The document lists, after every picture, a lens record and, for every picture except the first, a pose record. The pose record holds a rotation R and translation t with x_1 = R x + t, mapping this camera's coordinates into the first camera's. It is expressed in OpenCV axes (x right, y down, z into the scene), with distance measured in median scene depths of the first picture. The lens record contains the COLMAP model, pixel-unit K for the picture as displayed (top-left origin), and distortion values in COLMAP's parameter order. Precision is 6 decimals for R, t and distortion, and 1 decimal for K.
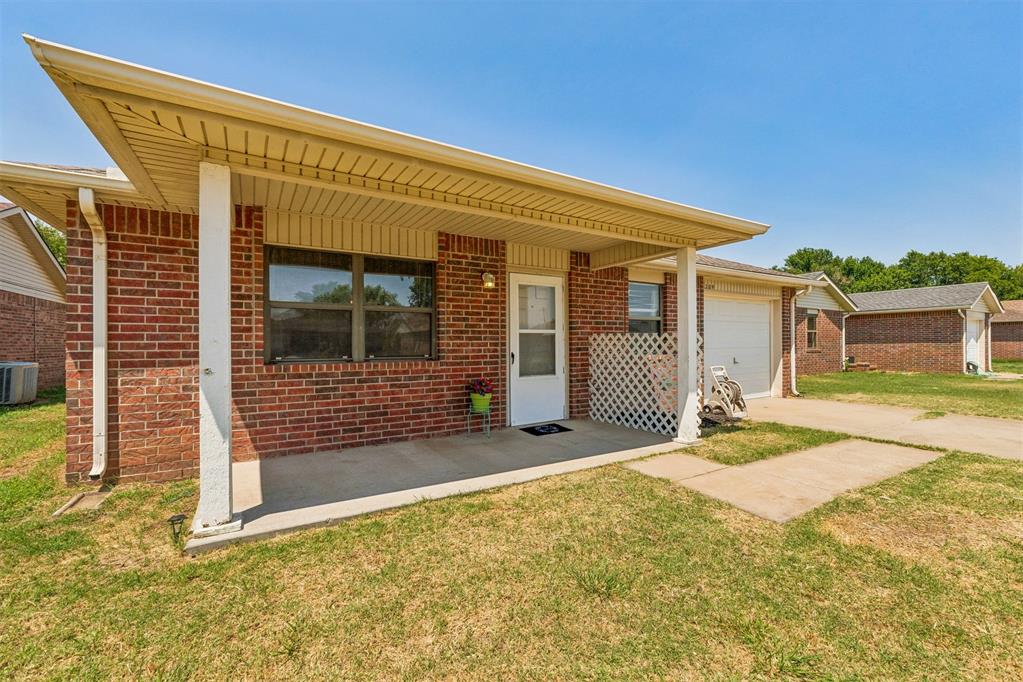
lens RADIAL K [[437.0, 0, 516.8], [0, 437.0, 342.2], [0, 0, 1]] dist [-0.004990, 0.000345]
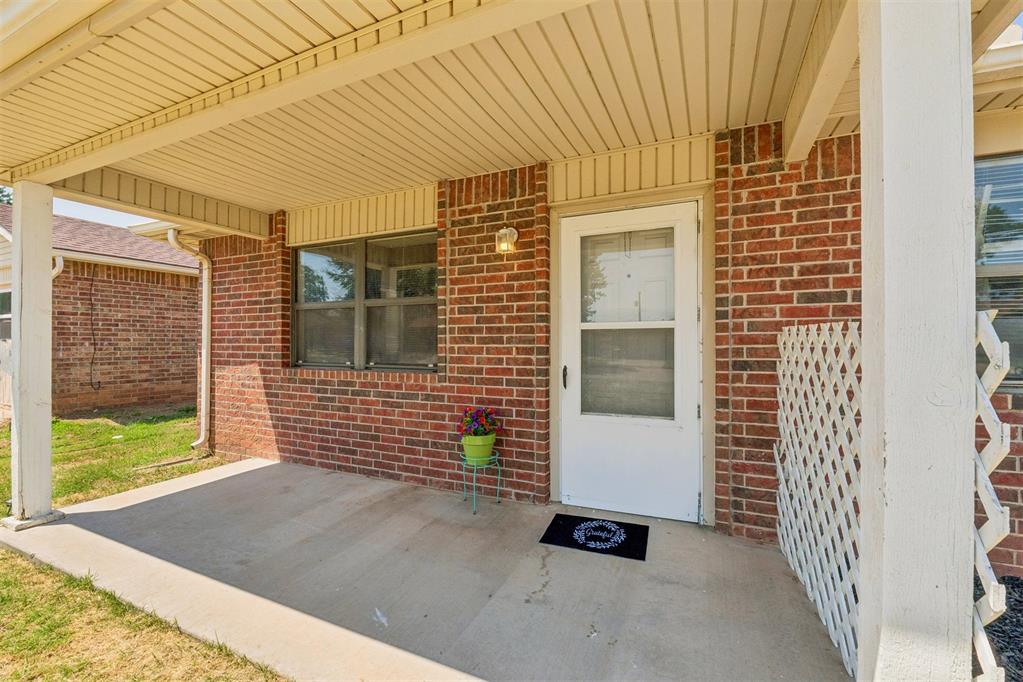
lens RADIAL K [[437.0, 0, 509.8], [0, 437.0, 336.2], [0, 0, 1]] dist [-0.004990, 0.000345]
pose [[0.547061, -0.004155, -0.837083, 0.431331], [0.002755, 0.999991, -0.003164, -0.012558], [0.837088, -0.000575, 0.547067, 0.703035]]
